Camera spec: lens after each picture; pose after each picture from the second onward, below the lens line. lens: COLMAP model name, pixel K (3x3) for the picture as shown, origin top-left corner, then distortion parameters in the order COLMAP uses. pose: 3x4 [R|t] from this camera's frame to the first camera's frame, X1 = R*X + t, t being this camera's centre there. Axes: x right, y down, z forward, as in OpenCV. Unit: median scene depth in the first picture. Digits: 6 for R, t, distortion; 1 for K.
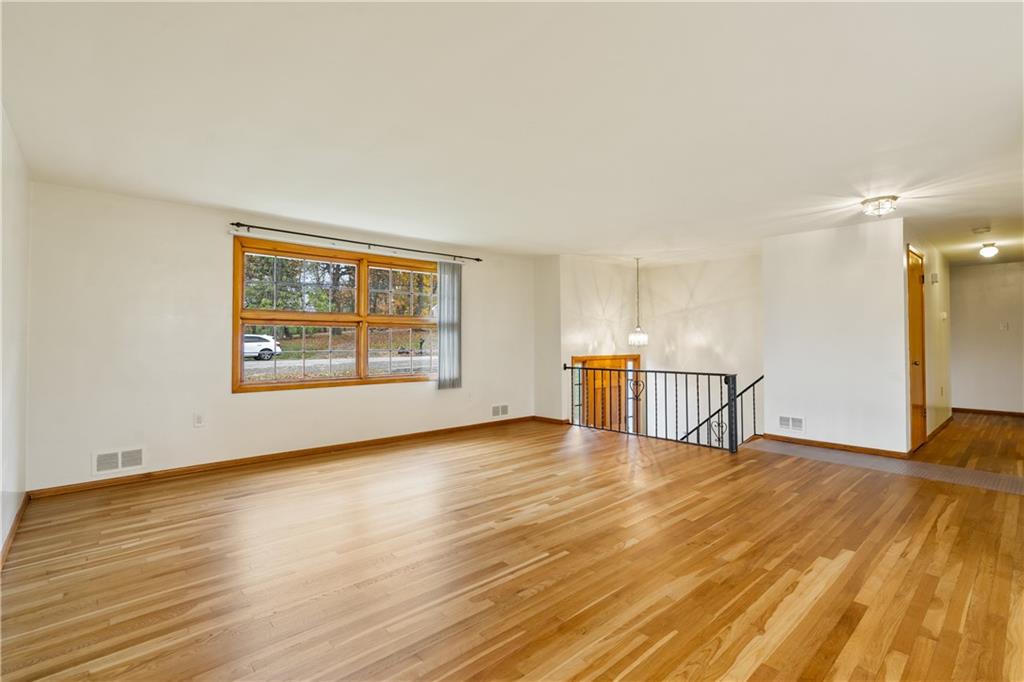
lens RADIAL K [[466.5, 0, 507.5], [0, 466.5, 341.5], [0, 0, 1]] dist [-0.002628, 0.001402]
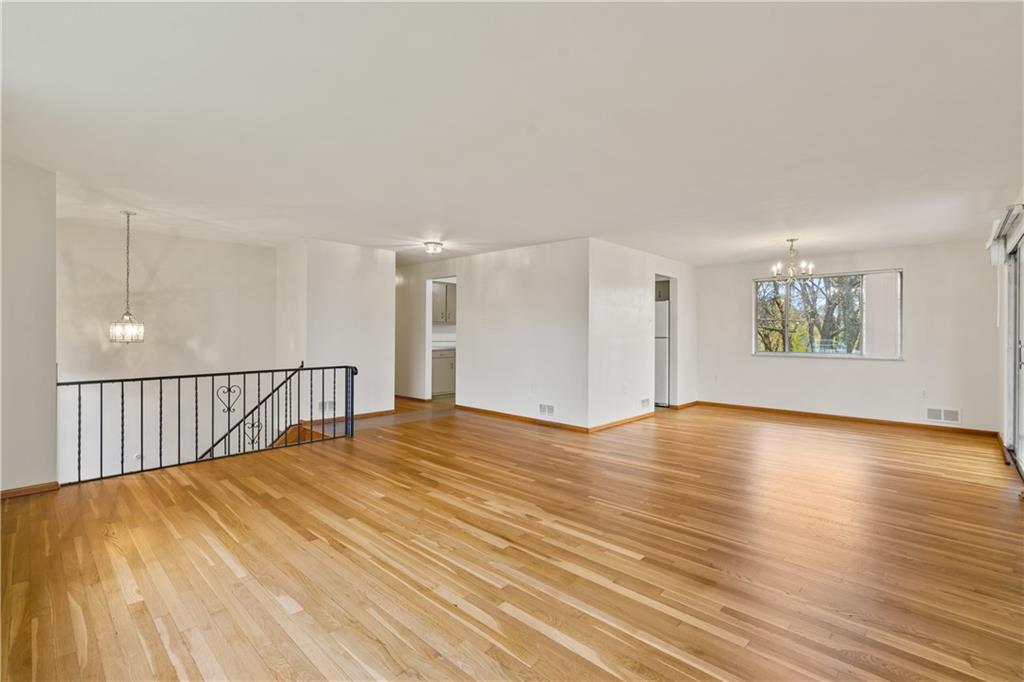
lens RADIAL K [[466.5, 0, 507.0], [0, 466.5, 331.9], [0, 0, 1]] dist [-0.002628, 0.001402]
pose [[-0.077188, 0.005751, 0.997000, -0.850067], [-0.003203, 0.999977, -0.006016, -0.005108], [-0.997011, -0.003658, -0.077168, 0.966774]]
